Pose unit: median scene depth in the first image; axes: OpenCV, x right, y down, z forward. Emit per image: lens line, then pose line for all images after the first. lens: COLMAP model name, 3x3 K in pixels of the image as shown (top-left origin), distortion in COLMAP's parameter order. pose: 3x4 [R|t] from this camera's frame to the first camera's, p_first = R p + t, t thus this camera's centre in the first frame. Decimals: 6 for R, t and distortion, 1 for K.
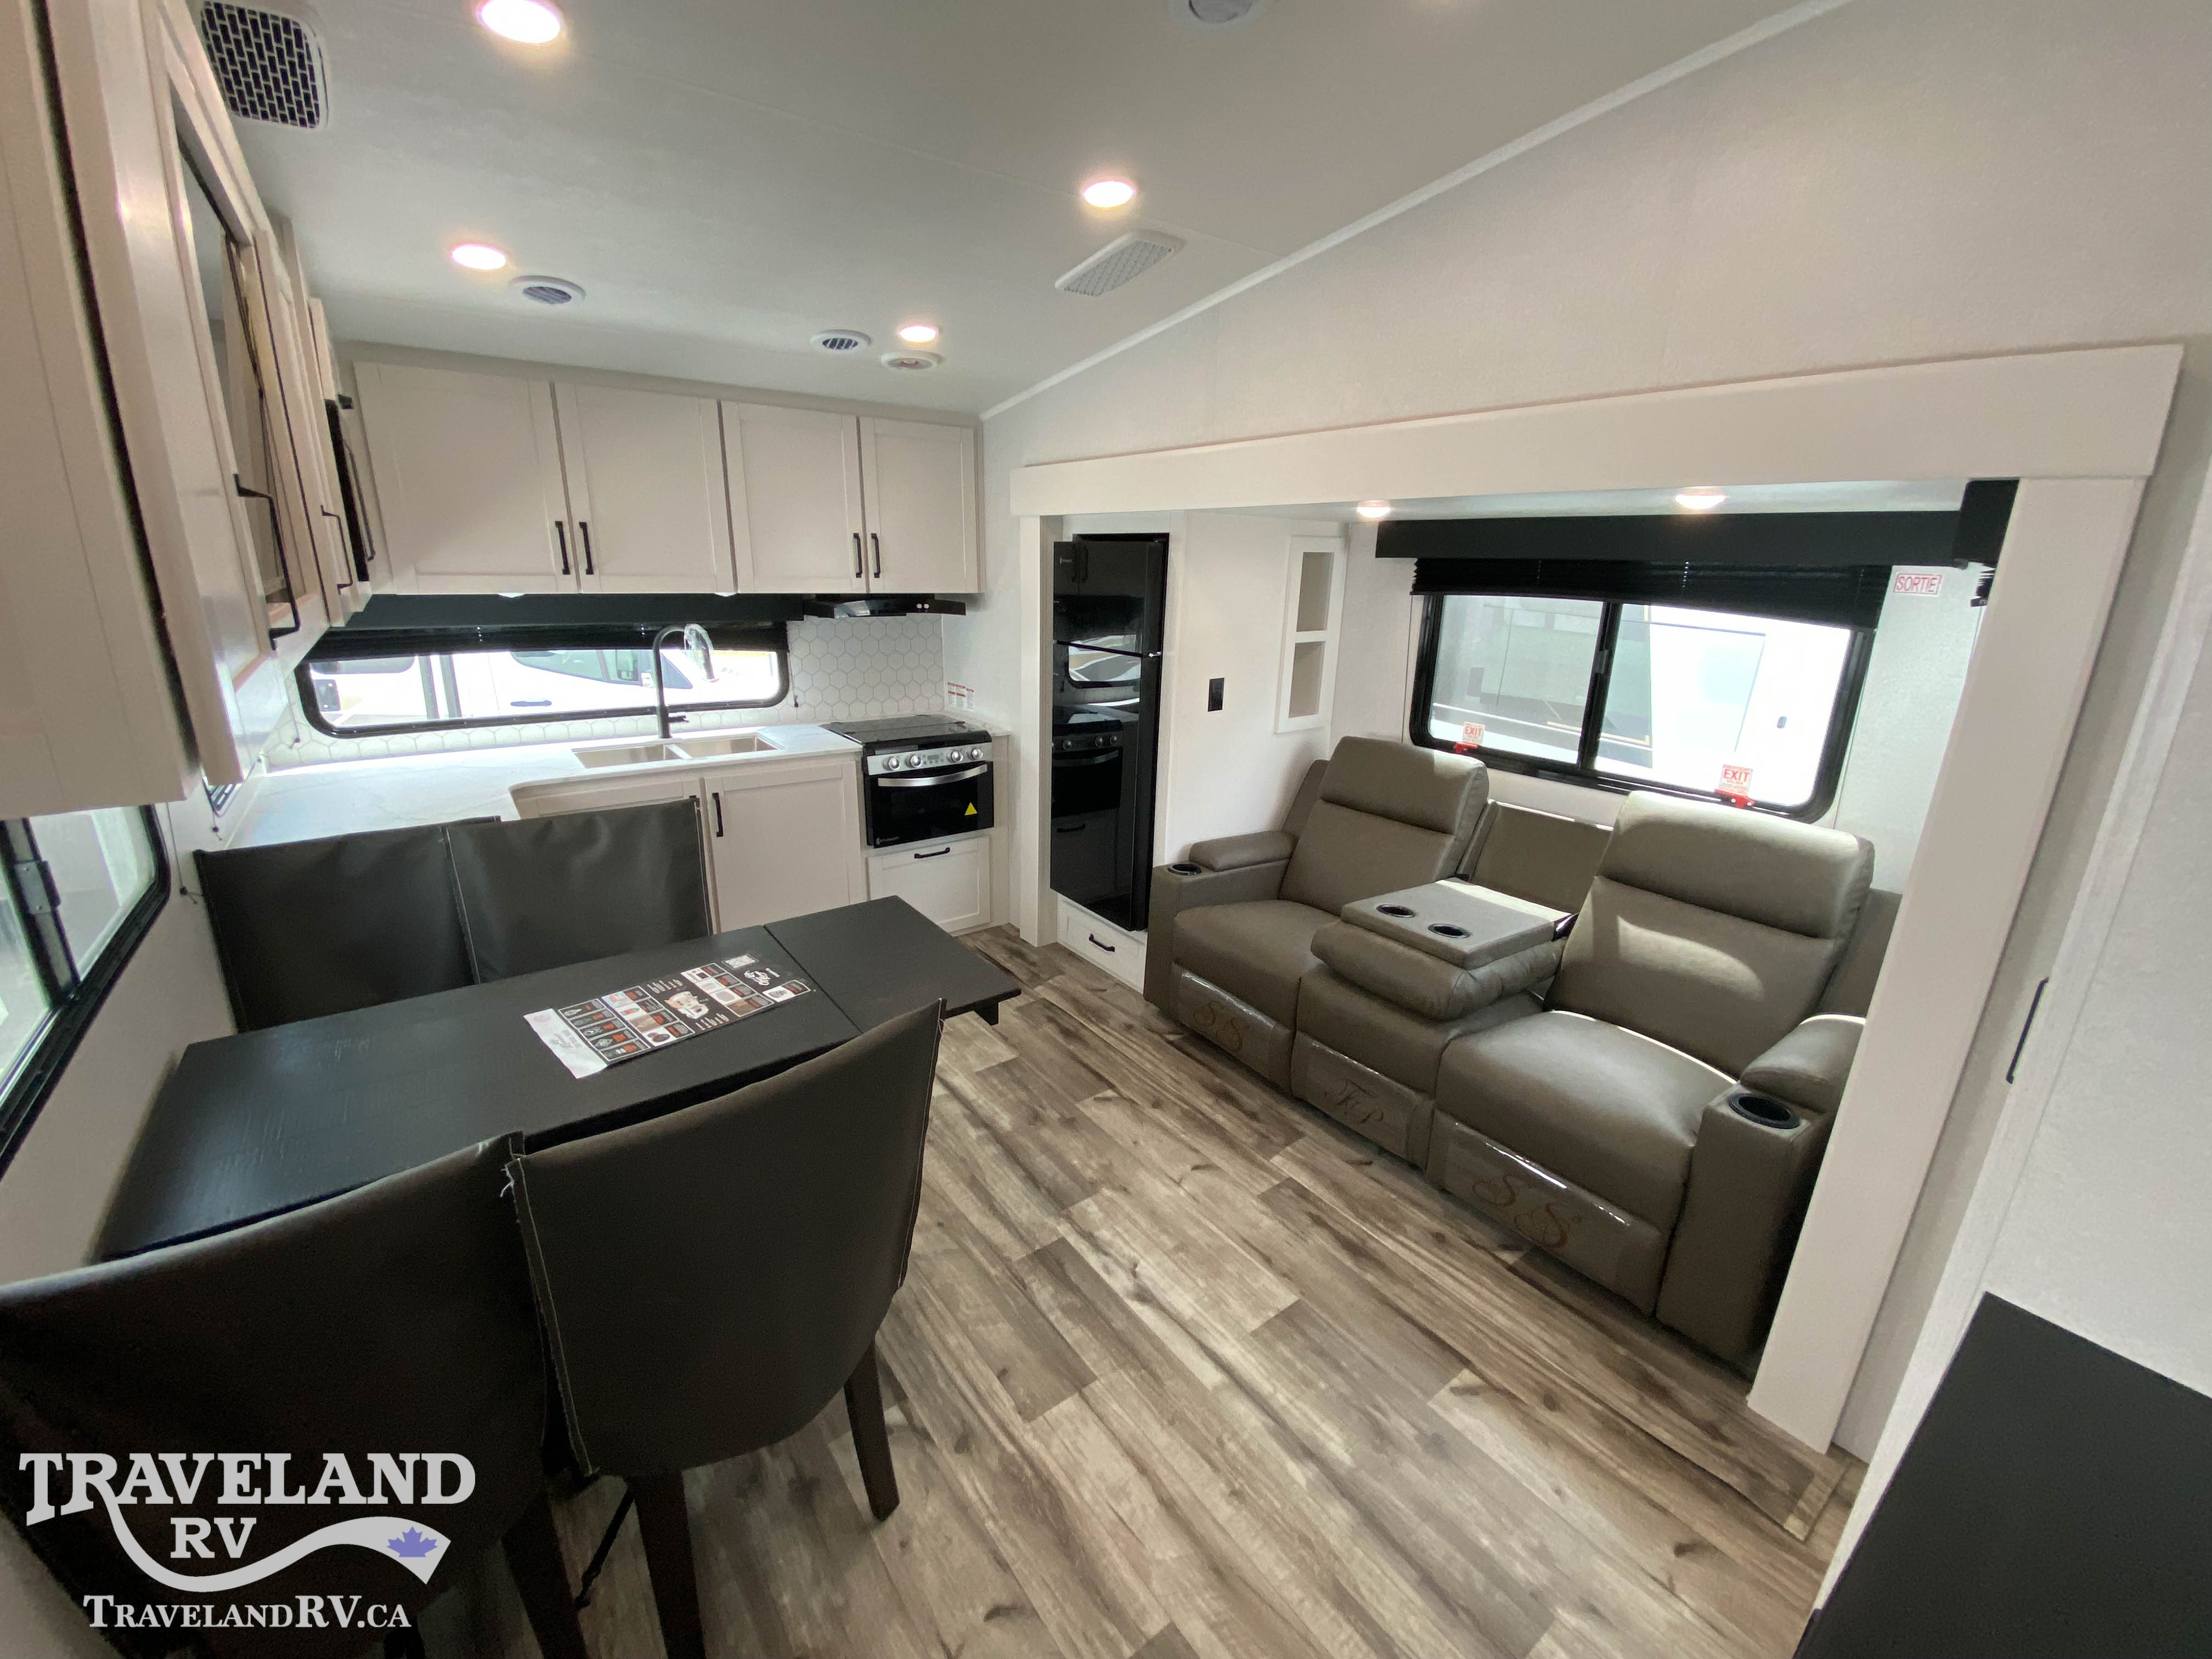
lens RADIAL K [[897.1, 0, 1097.9], [0, 897.1, 829.5], [0, 0, 1]] dist [0.015824, -0.019713]
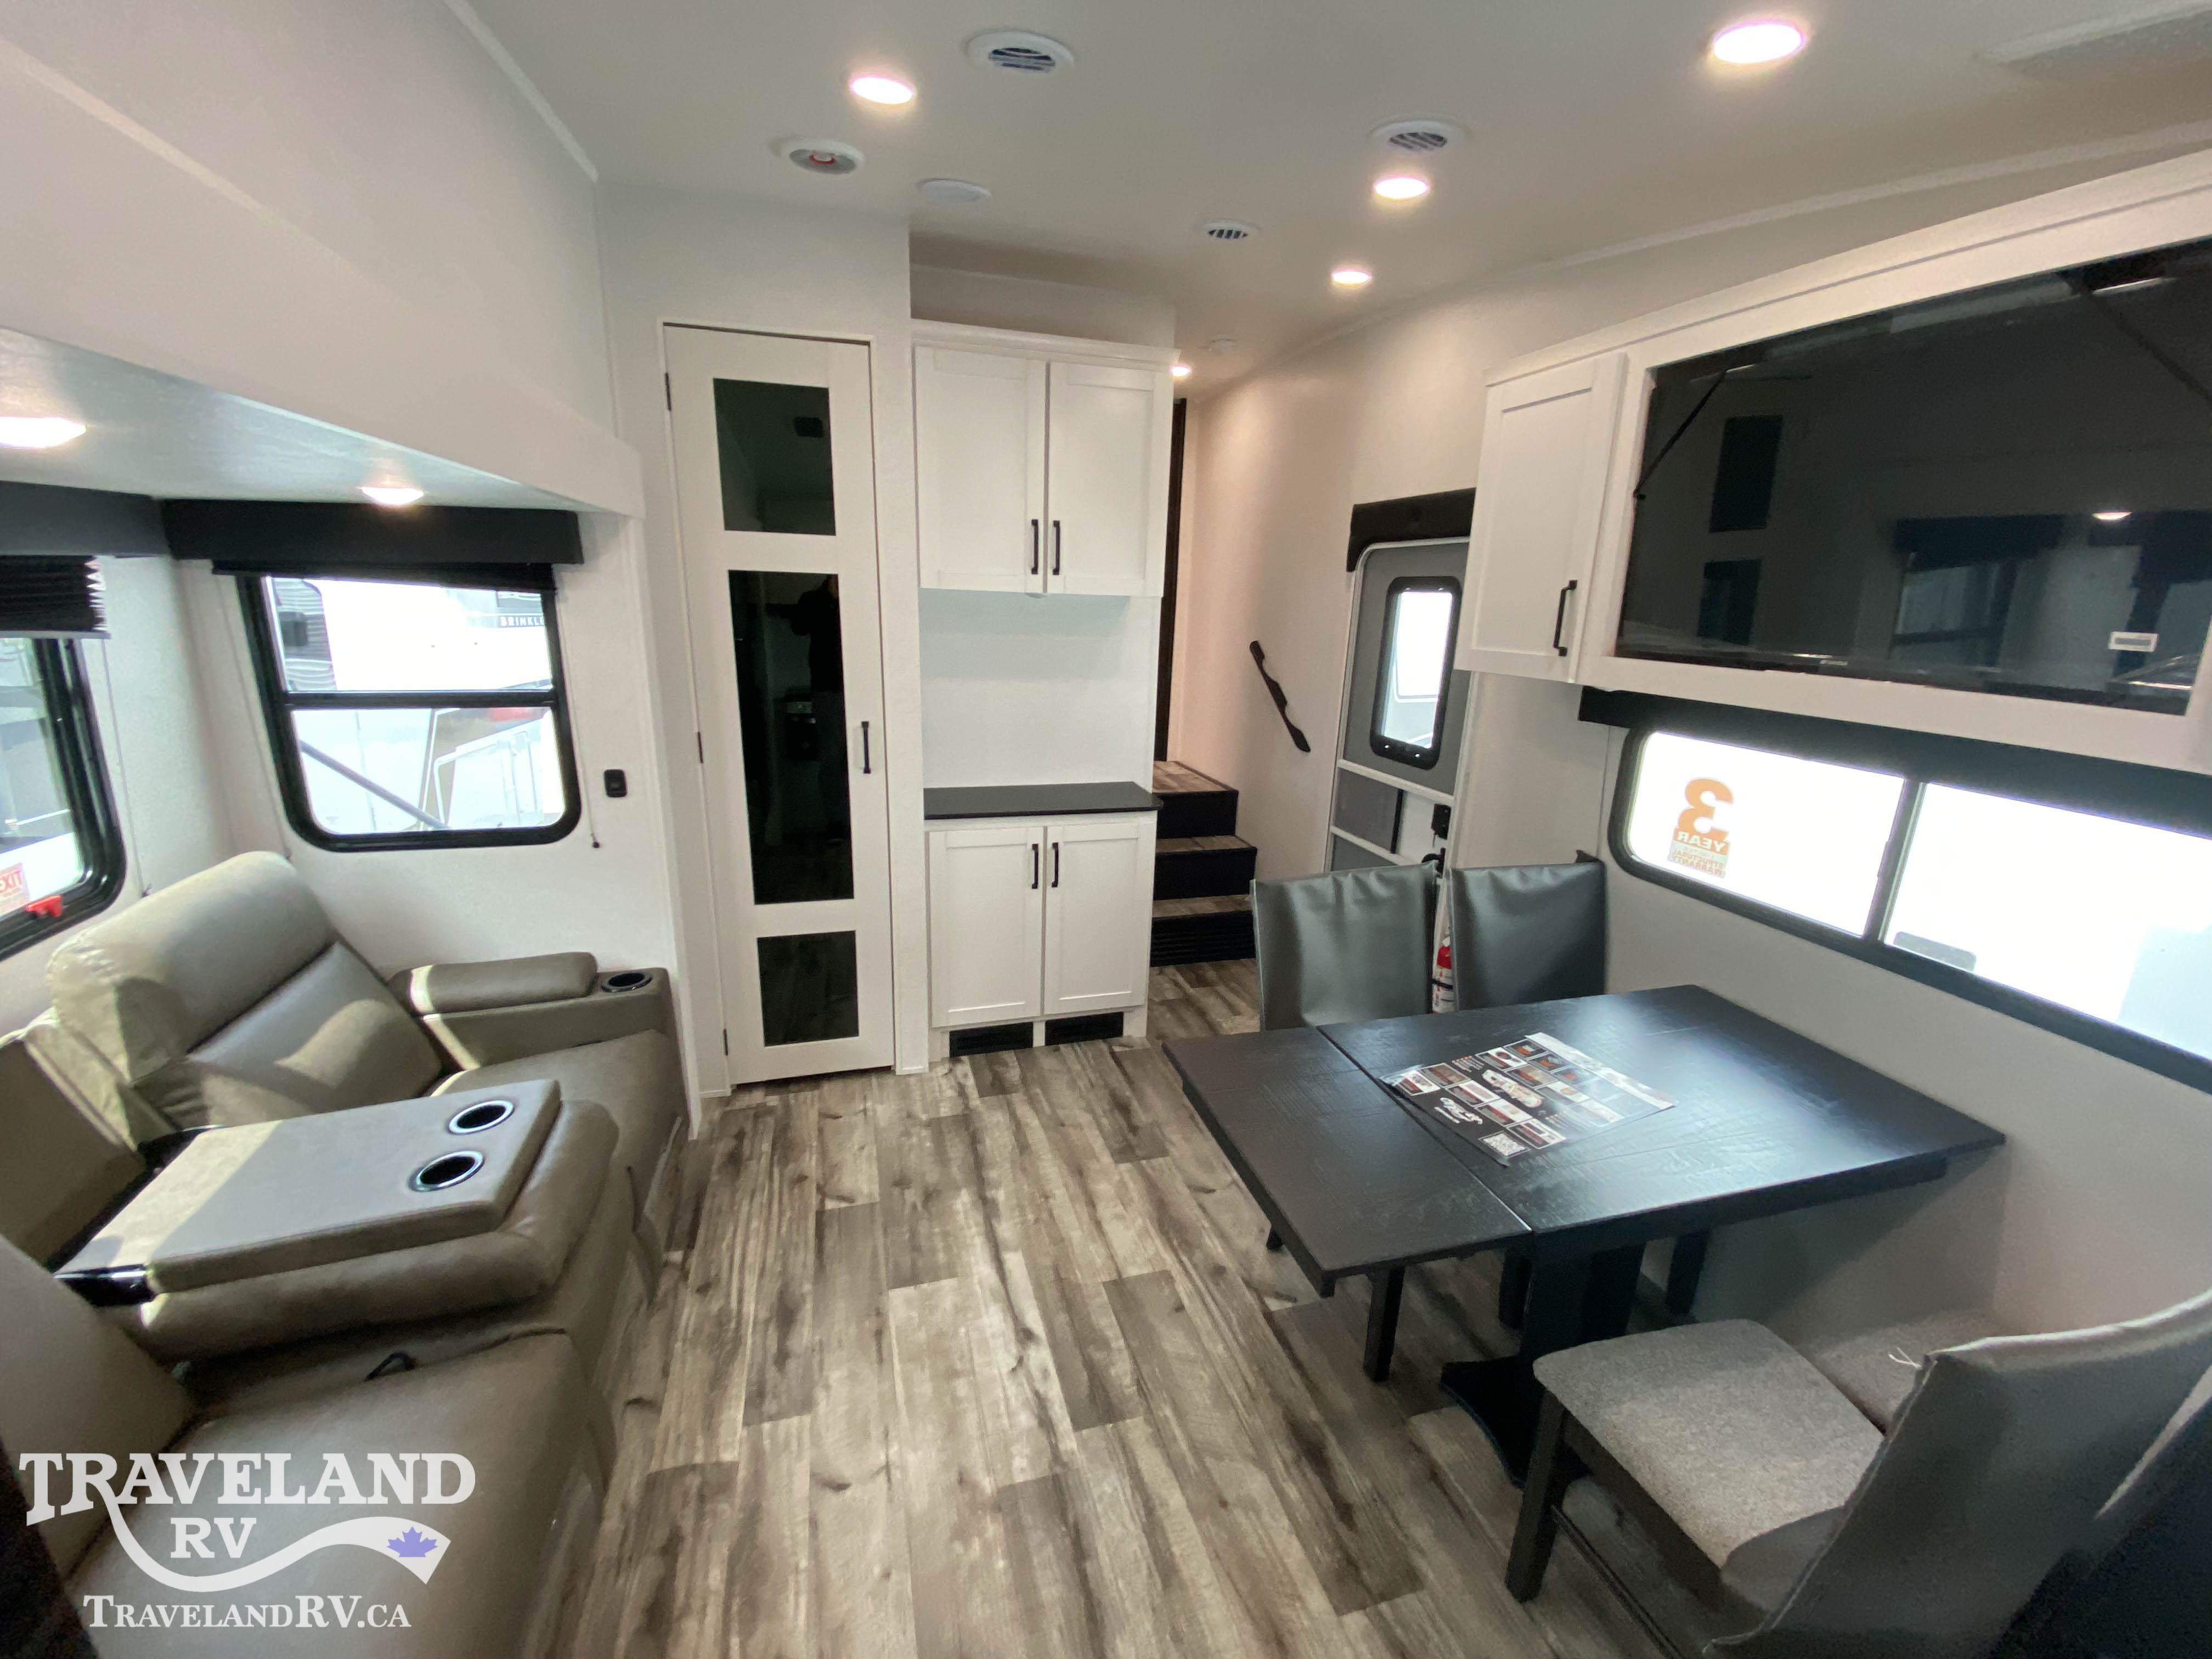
lens RADIAL K [[889.0, 0, 1100.8], [0, 889.0, 831.8], [0, 0, 1]] dist [0.024920, -0.022032]
pose [[-0.937222, -0.140581, 0.319144, -0.259242], [0.049231, 0.852648, 0.520161, -0.452186], [-0.345242, 0.503218, -0.792199, 1.459948]]
